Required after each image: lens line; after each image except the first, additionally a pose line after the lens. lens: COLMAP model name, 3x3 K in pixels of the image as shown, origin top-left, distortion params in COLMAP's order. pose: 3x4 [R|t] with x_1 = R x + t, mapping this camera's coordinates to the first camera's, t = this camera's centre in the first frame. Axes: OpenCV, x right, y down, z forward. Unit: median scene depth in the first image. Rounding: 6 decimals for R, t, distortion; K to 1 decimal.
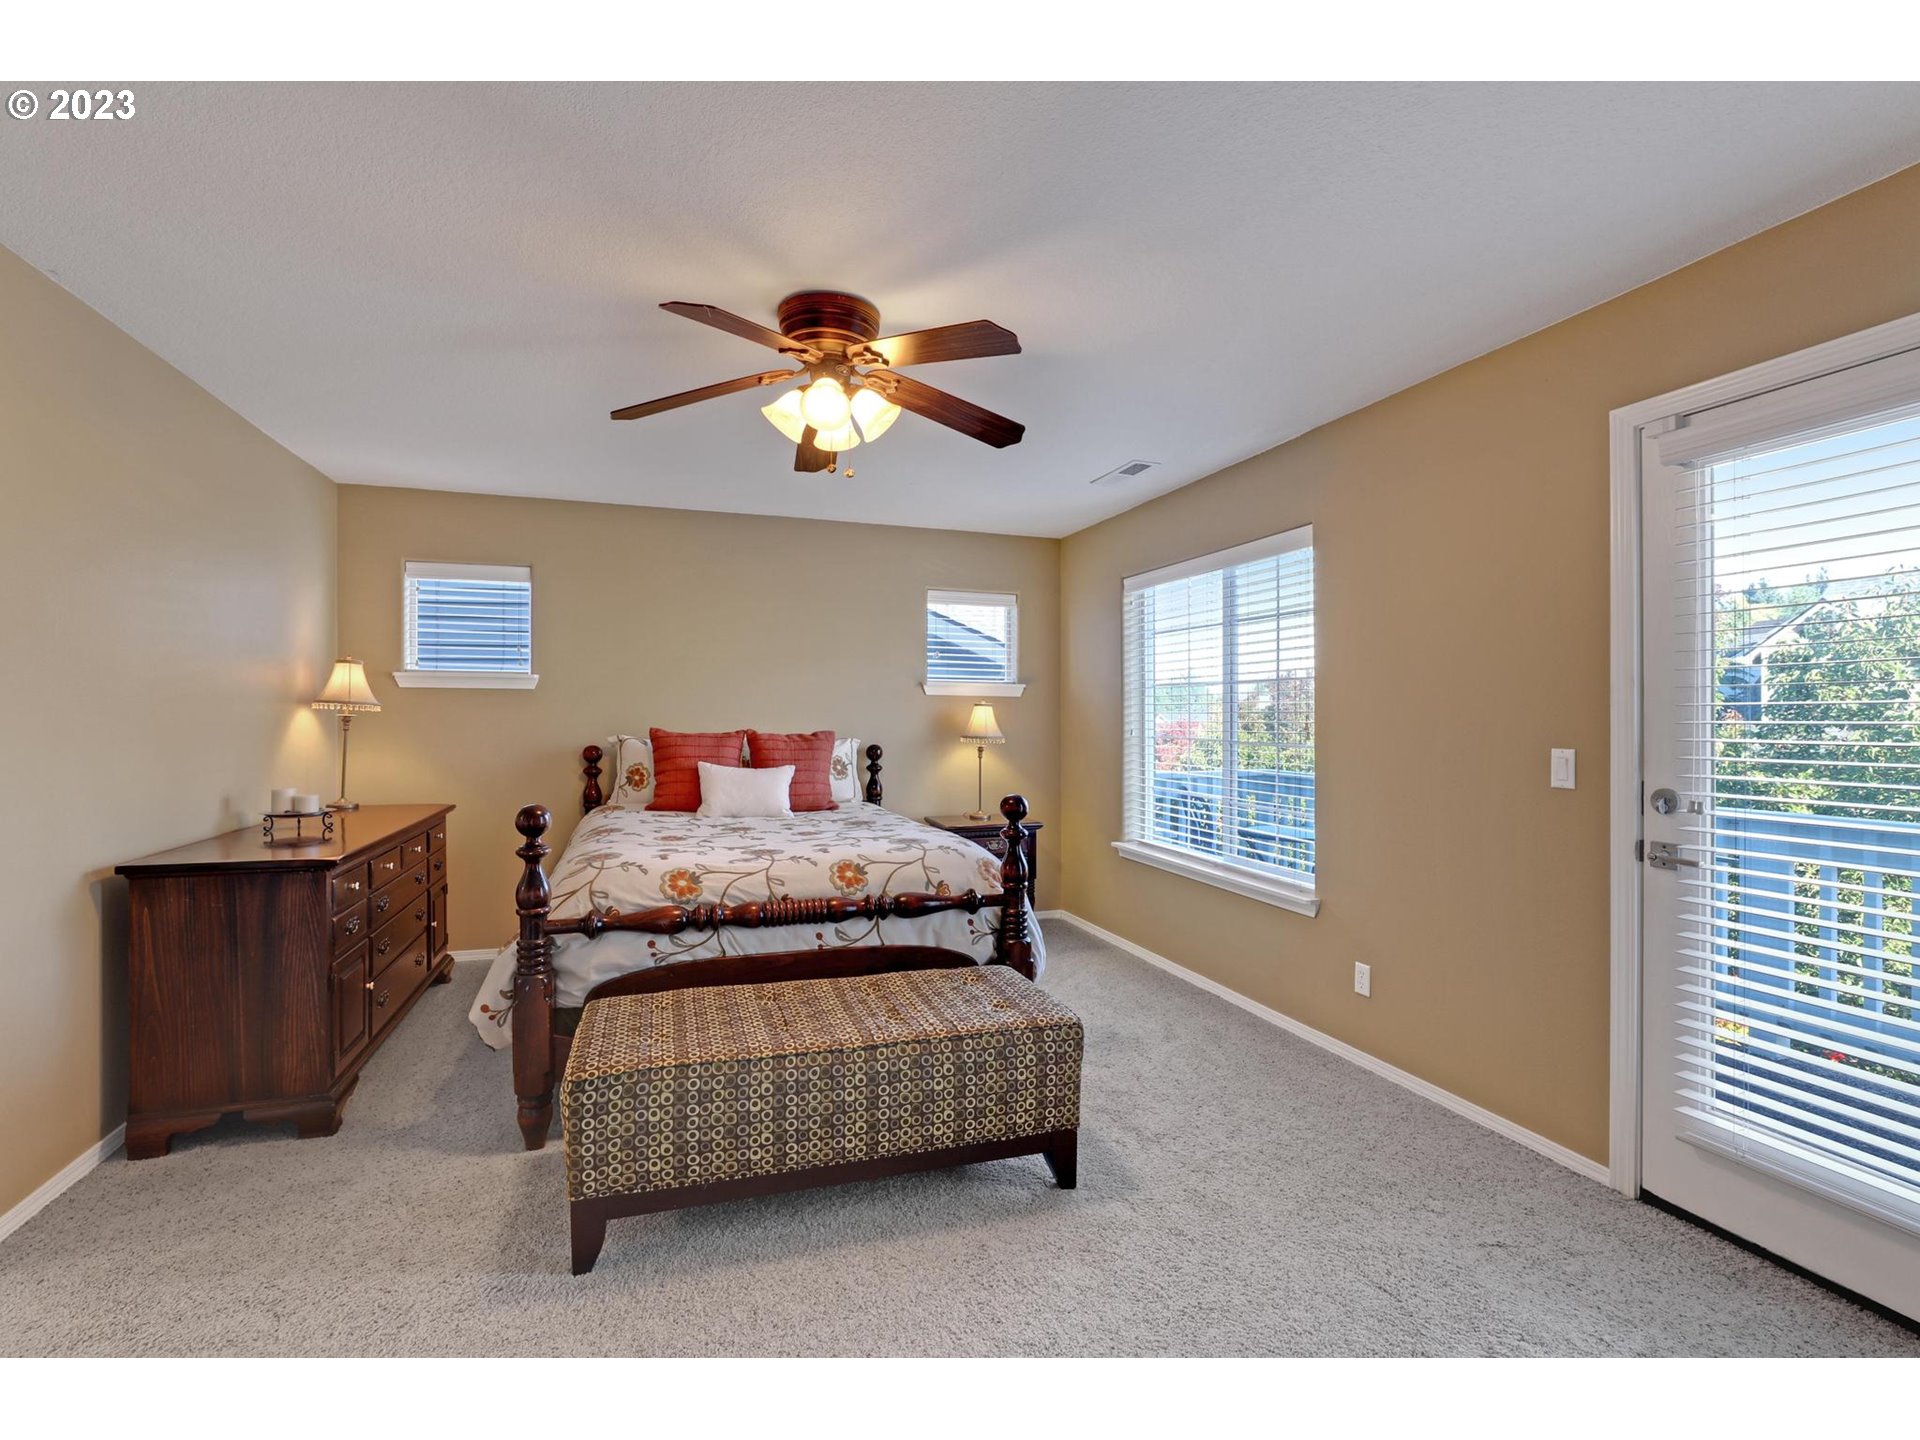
lens RADIAL K [[878.8, 0, 961.7], [0, 878.8, 722.4], [0, 0, 1]] dist [-0.056094, 0.017579]
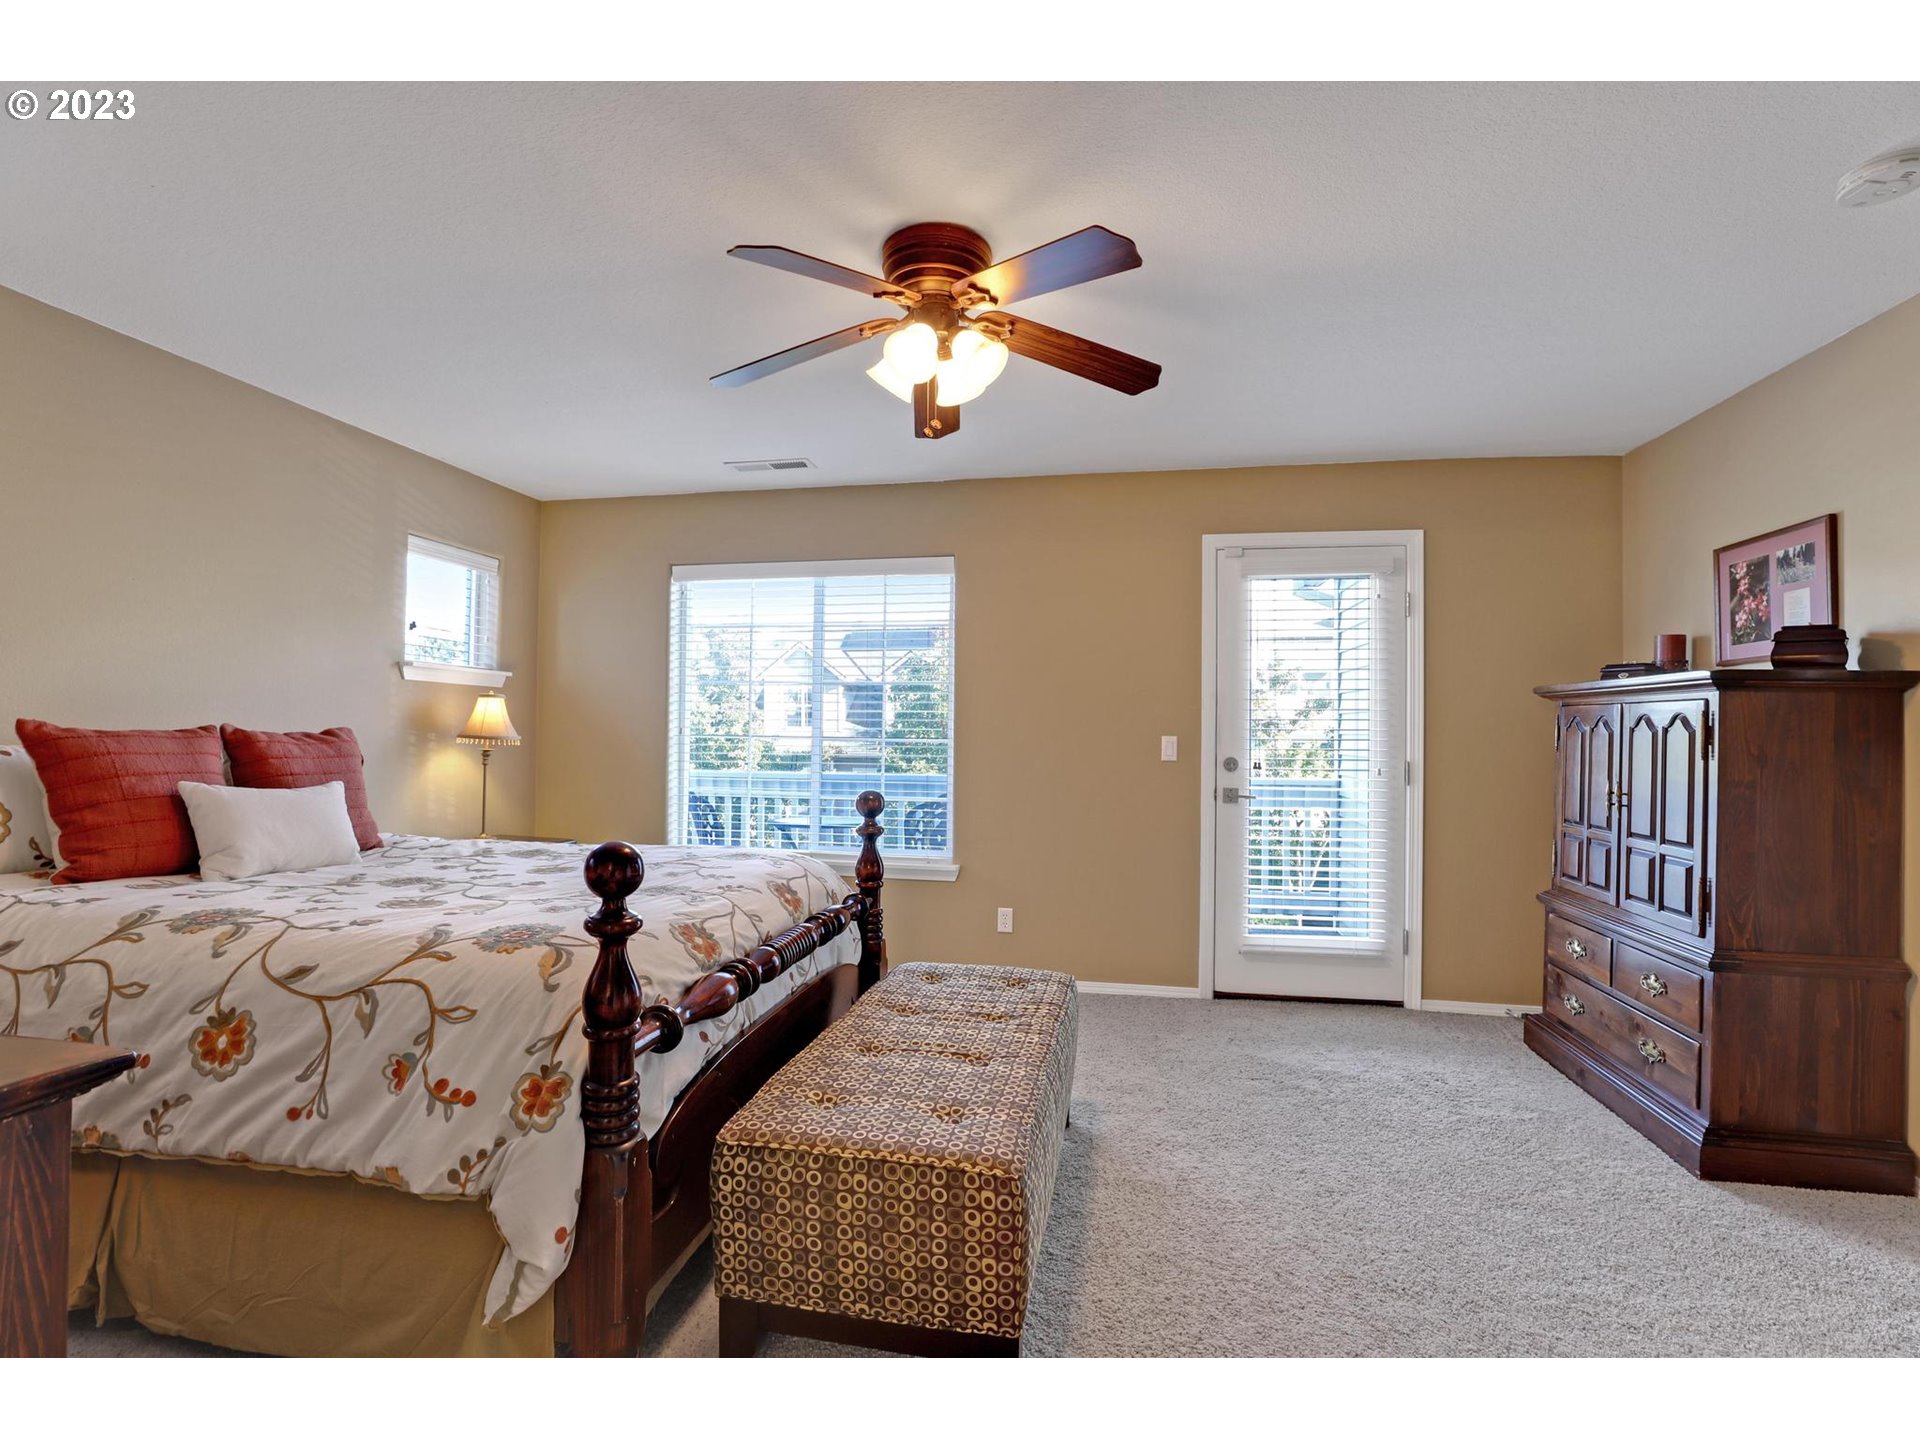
lens RADIAL K [[890.5, 0, 962.8], [0, 890.5, 731.1], [0, 0, 1]] dist [-0.009374, -0.000115]
pose [[0.483469, 0.002311, 0.875358, -0.917682], [0.000243, 0.999996, -0.002775, 0.024982], [-0.875361, 0.001554, 0.483467, 0.516674]]
